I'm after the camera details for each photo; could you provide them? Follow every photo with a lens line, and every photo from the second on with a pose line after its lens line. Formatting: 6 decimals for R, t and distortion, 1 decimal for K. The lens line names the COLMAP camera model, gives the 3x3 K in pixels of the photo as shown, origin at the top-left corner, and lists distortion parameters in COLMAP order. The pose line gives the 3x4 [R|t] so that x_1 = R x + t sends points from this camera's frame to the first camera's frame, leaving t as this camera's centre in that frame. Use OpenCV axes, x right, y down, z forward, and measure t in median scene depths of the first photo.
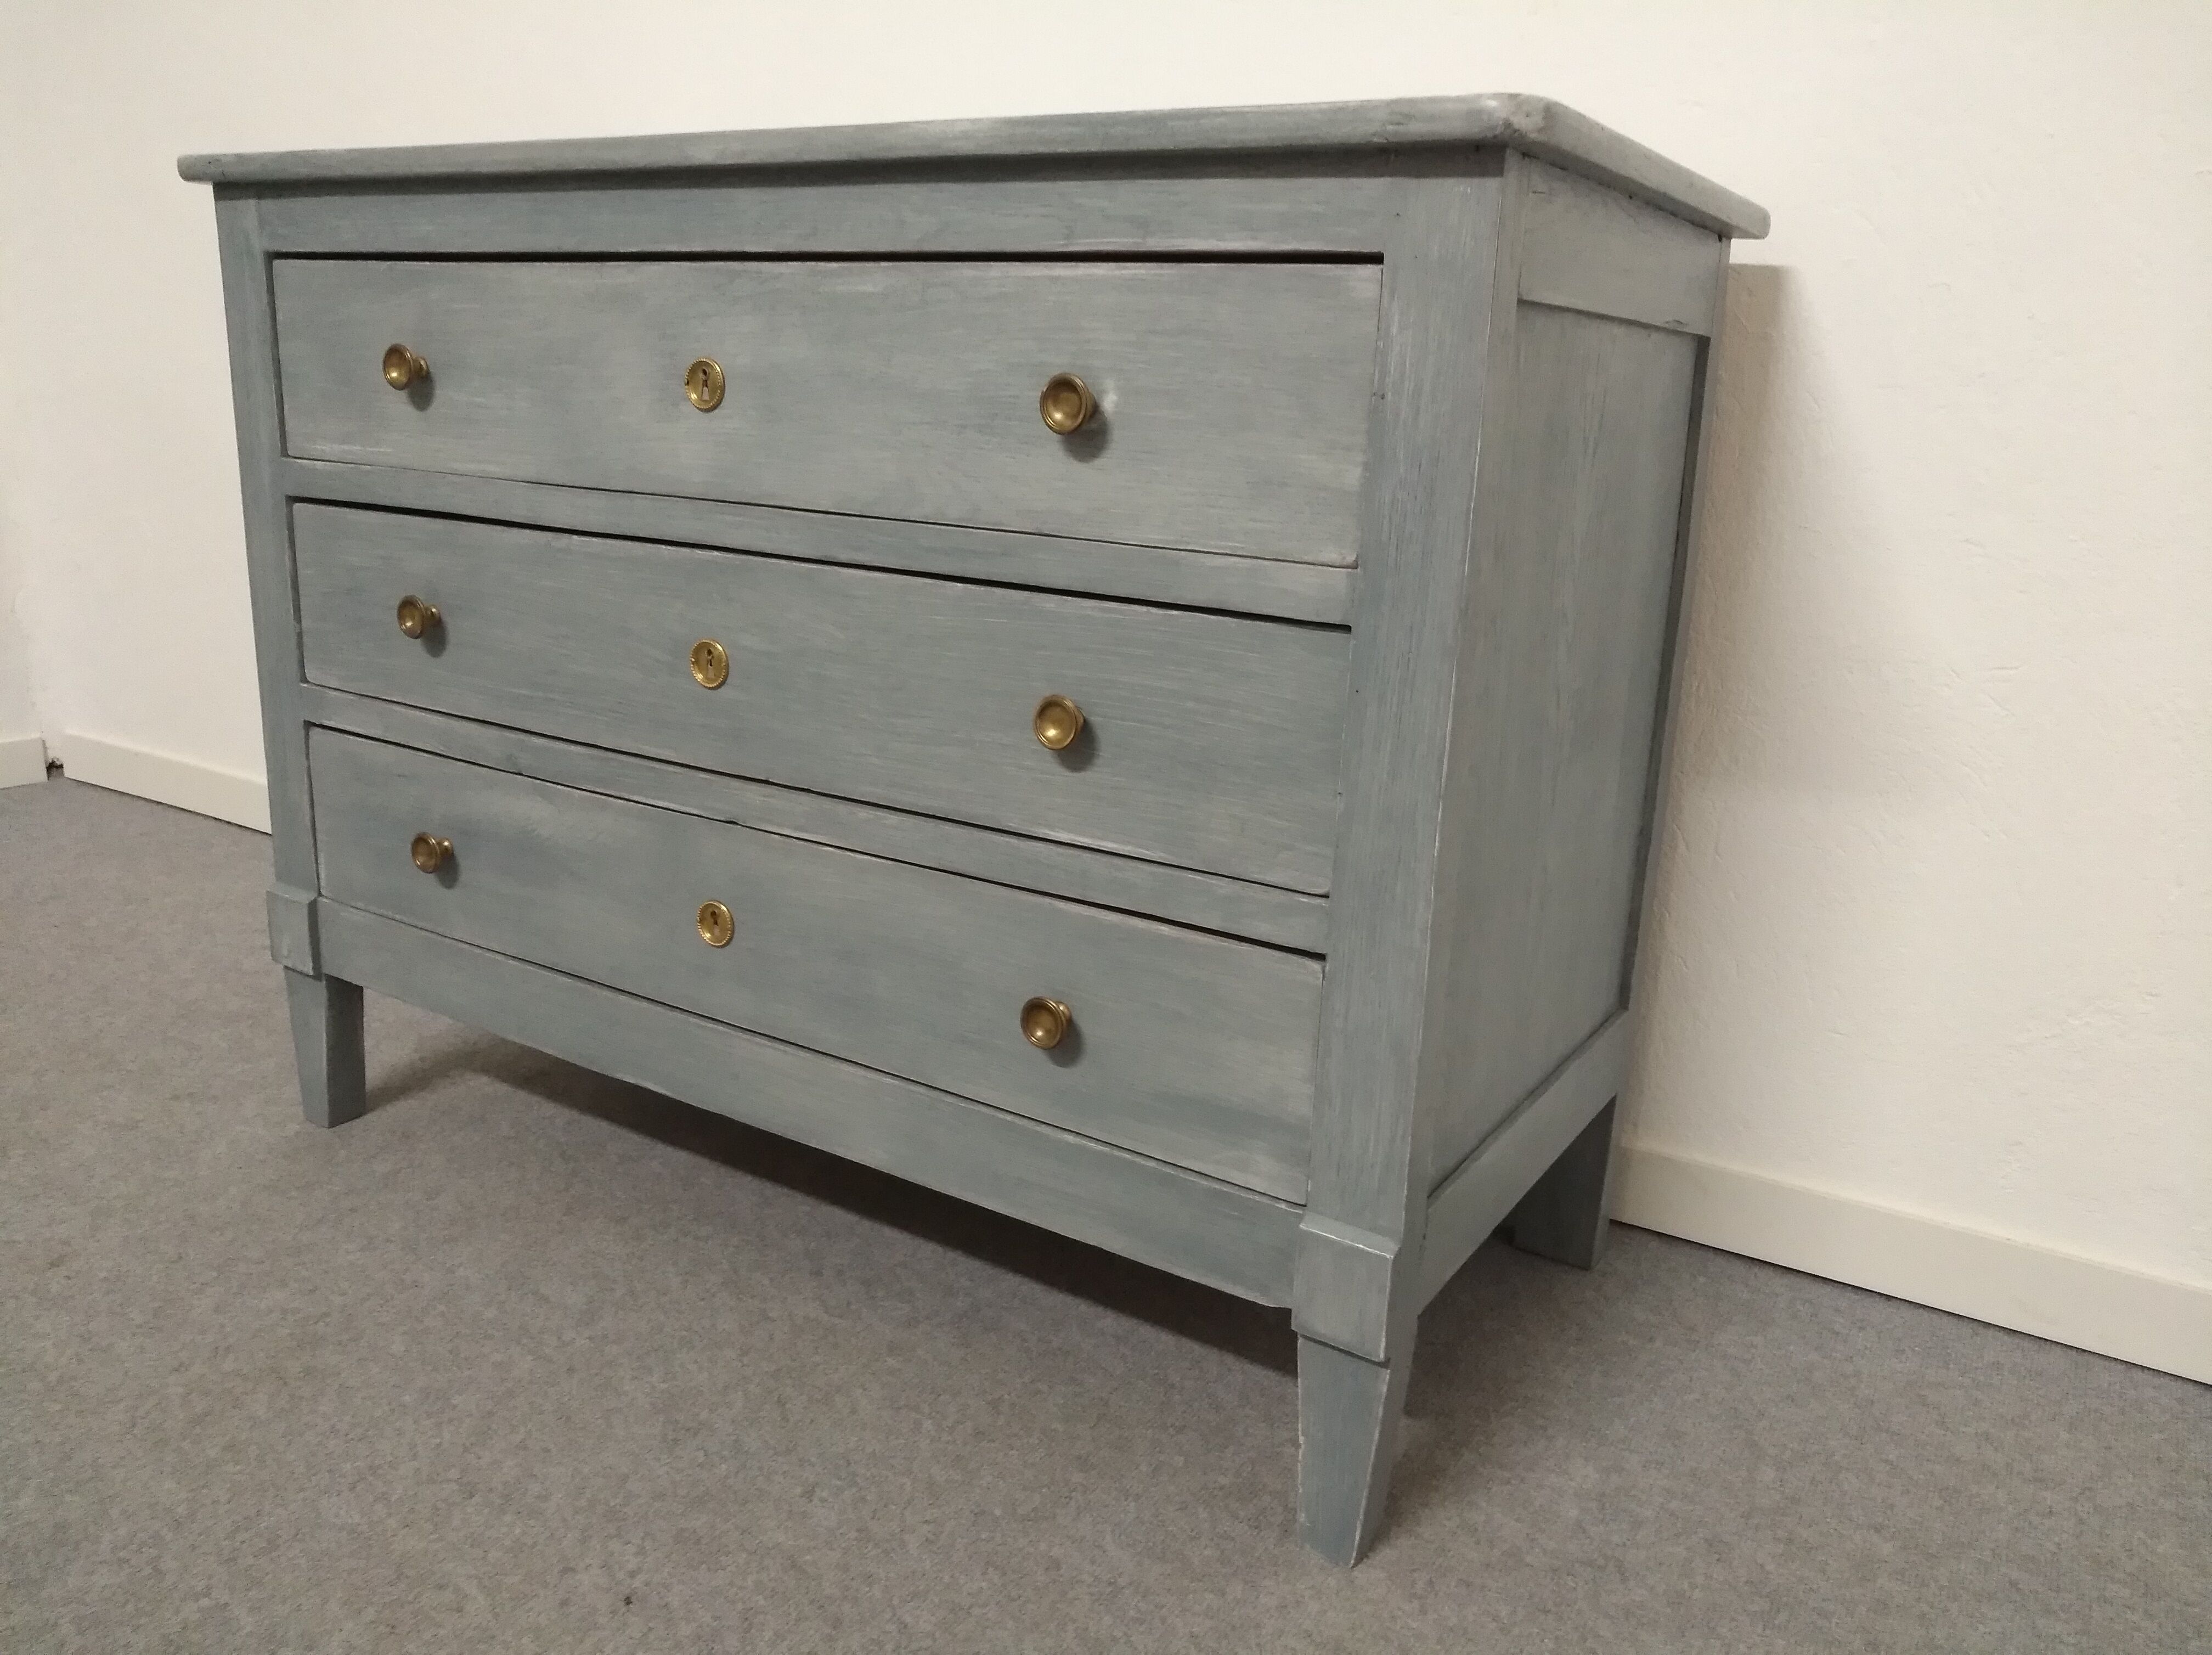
lens RADIAL K [[1722.1, 0, 1104.2], [0, 1722.1, 832.8], [0, 0, 1]] dist [-0.023388, 0.045954]
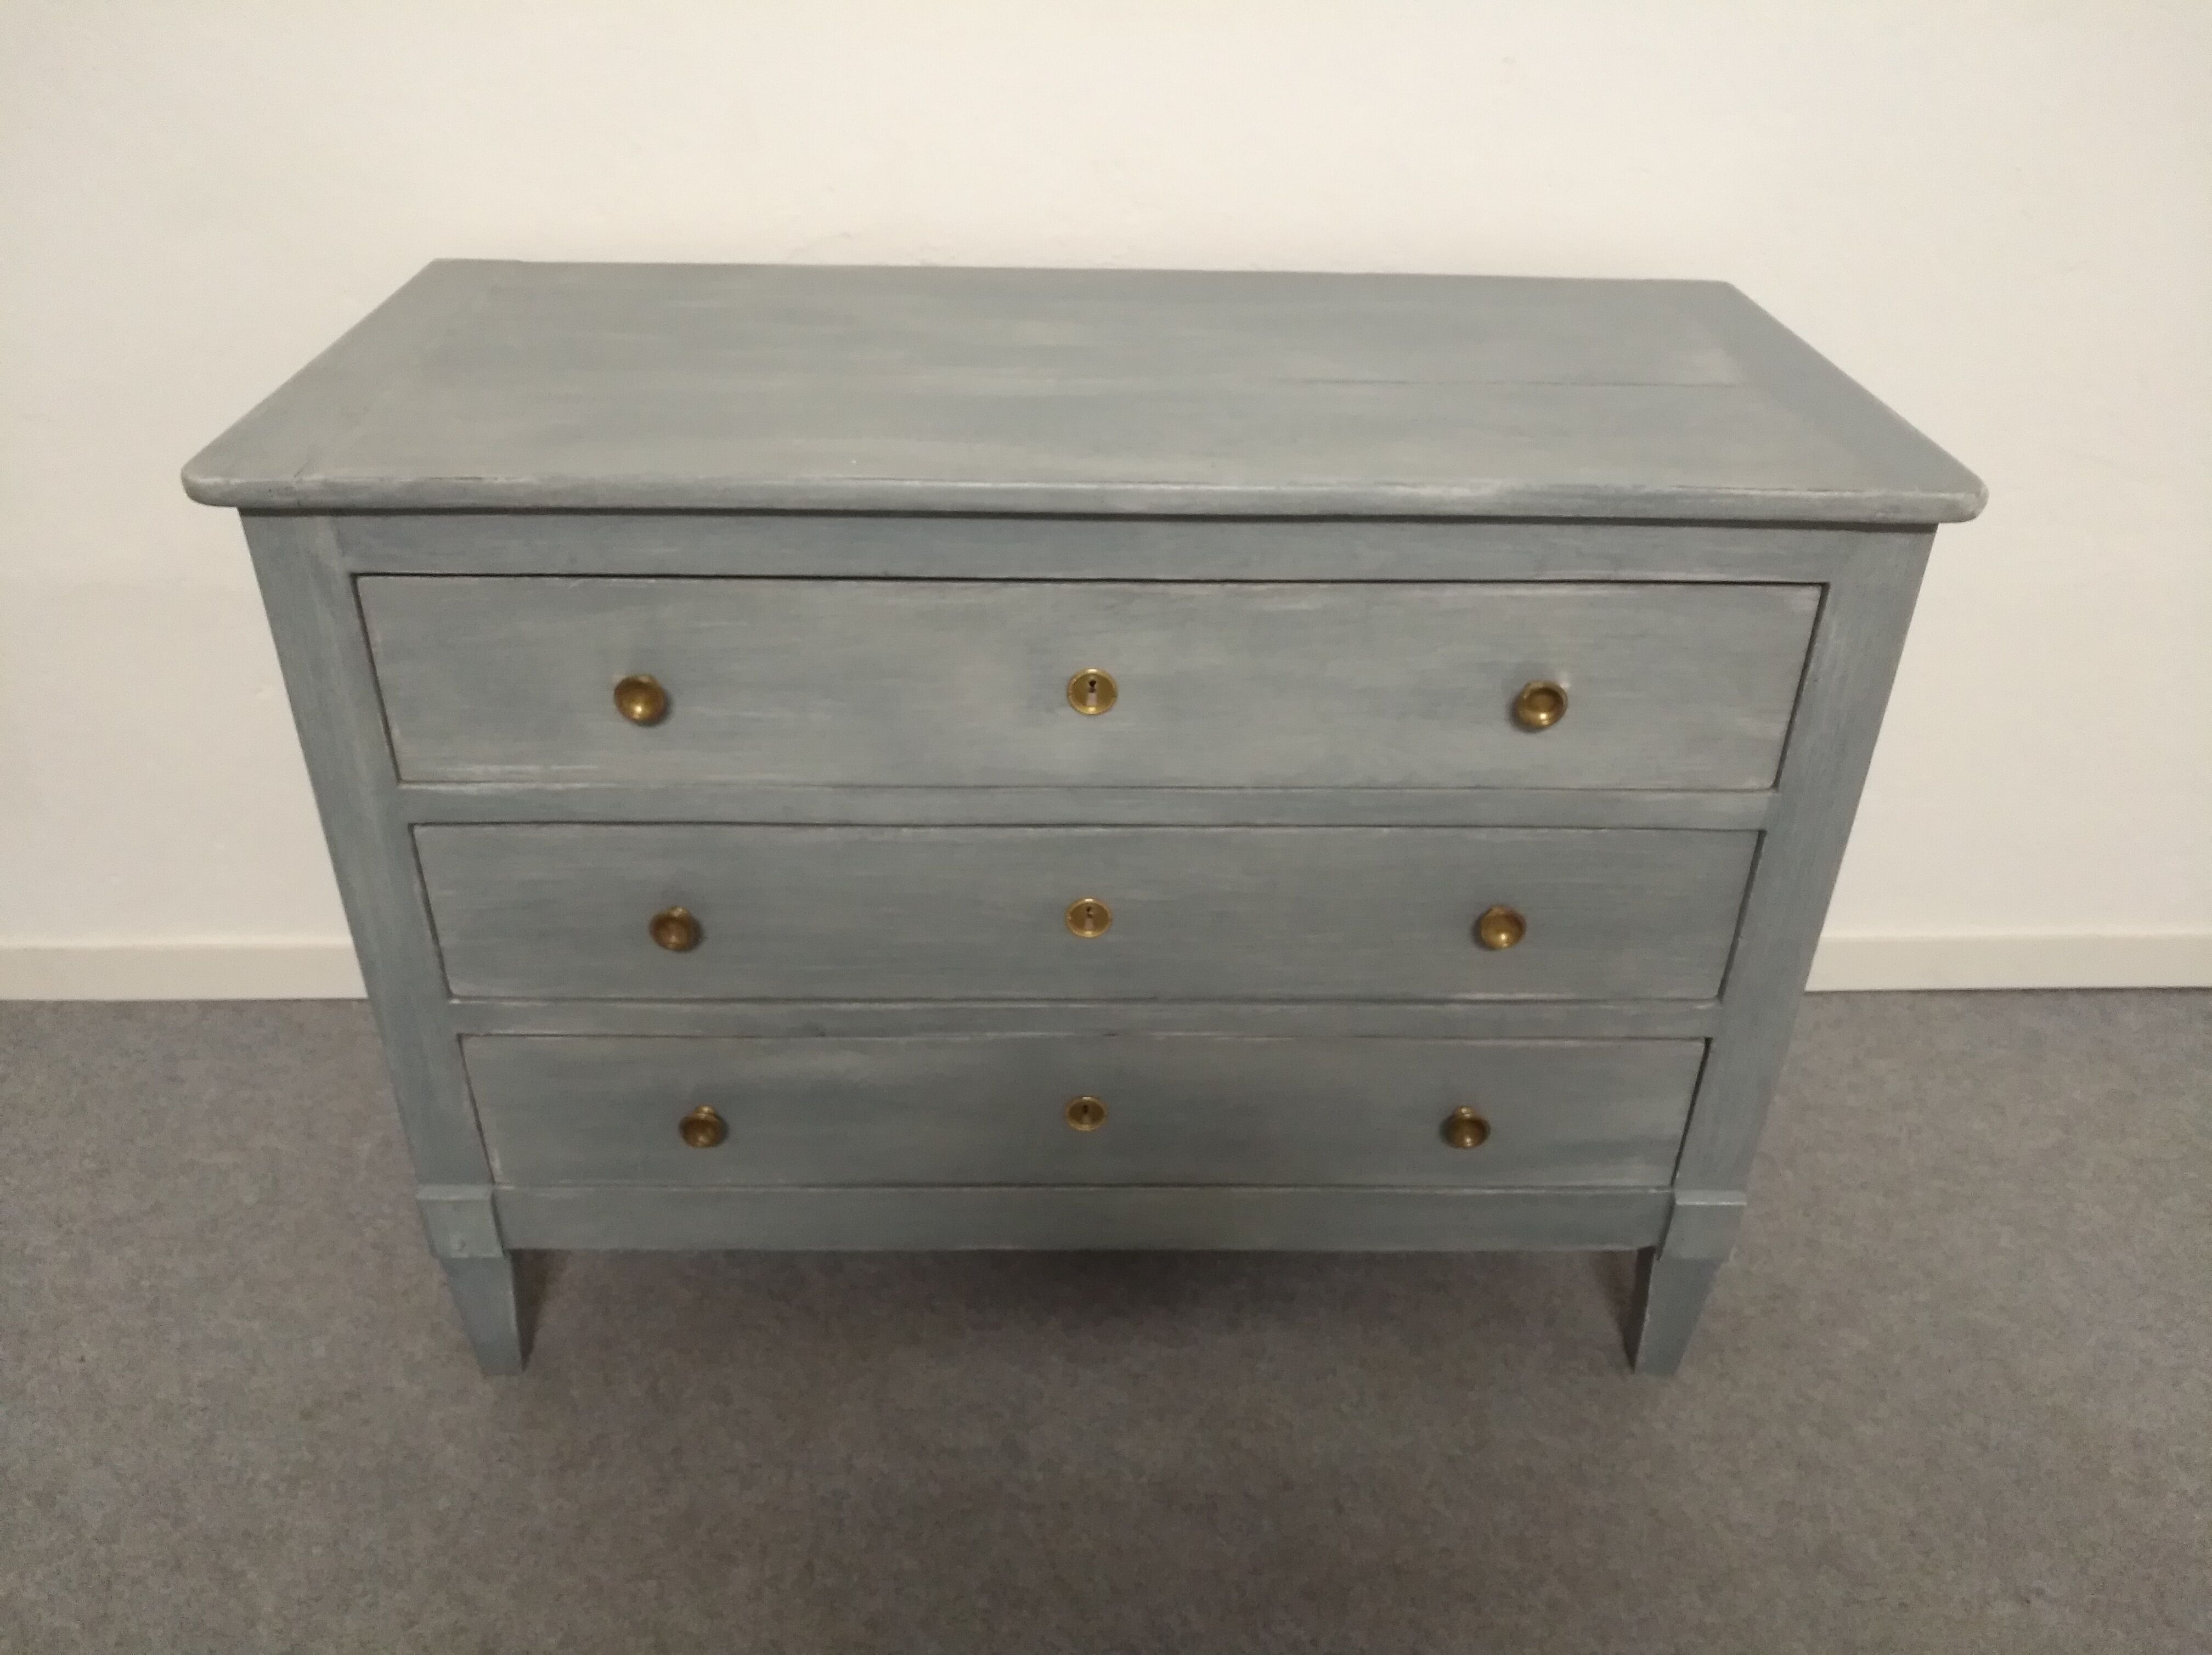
lens RADIAL K [[1722.1, 0, 1099.3], [0, 1722.1, 829.0], [0, 0, 1]] dist [-0.023388, 0.045954]
pose [[0.836695, -0.316935, 0.446646, -0.680117], [0.162232, 0.922369, 0.350595, -0.520190], [-0.523088, -0.220880, 0.823159, 0.142539]]
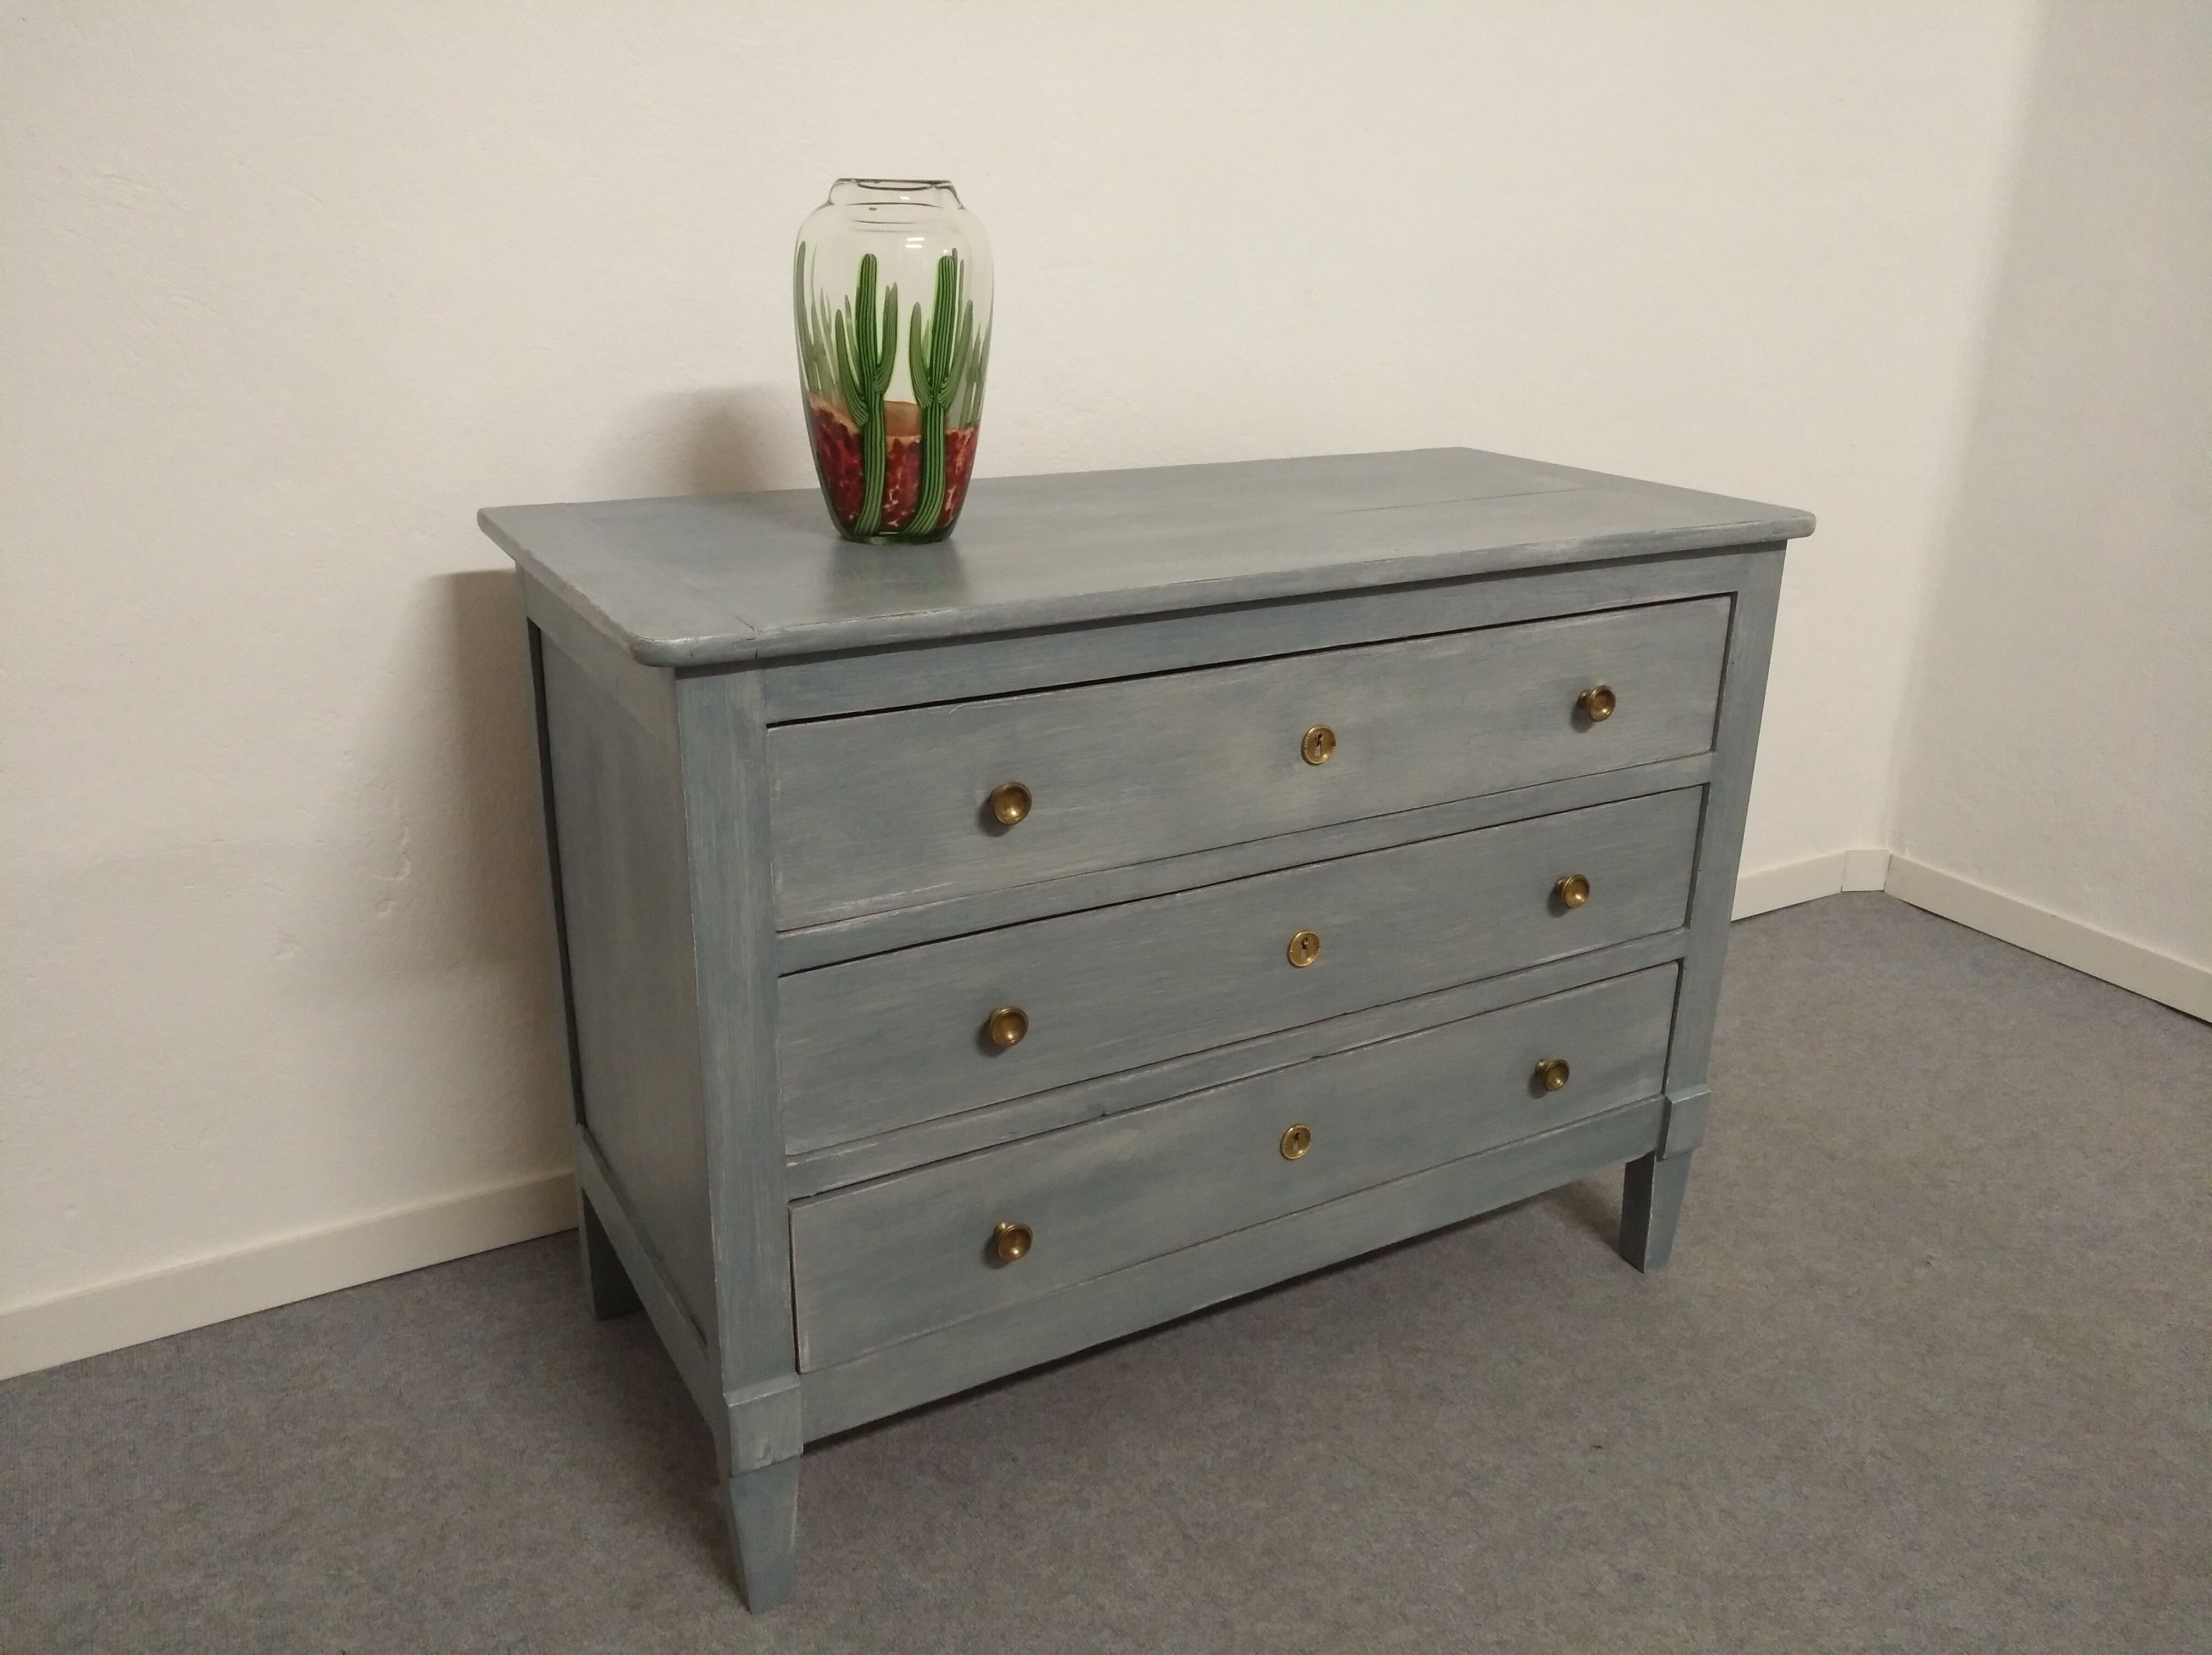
lens RADIAL K [[1722.1, 0, 1096.7], [0, 1722.1, 830.3], [0, 0, 1]] dist [-0.023388, 0.045954]
pose [[0.473352, -0.334386, 0.814938, -1.306863], [0.238686, 0.939226, 0.246744, -0.531261], [-0.847919, 0.077718, 0.524398, 0.465265]]
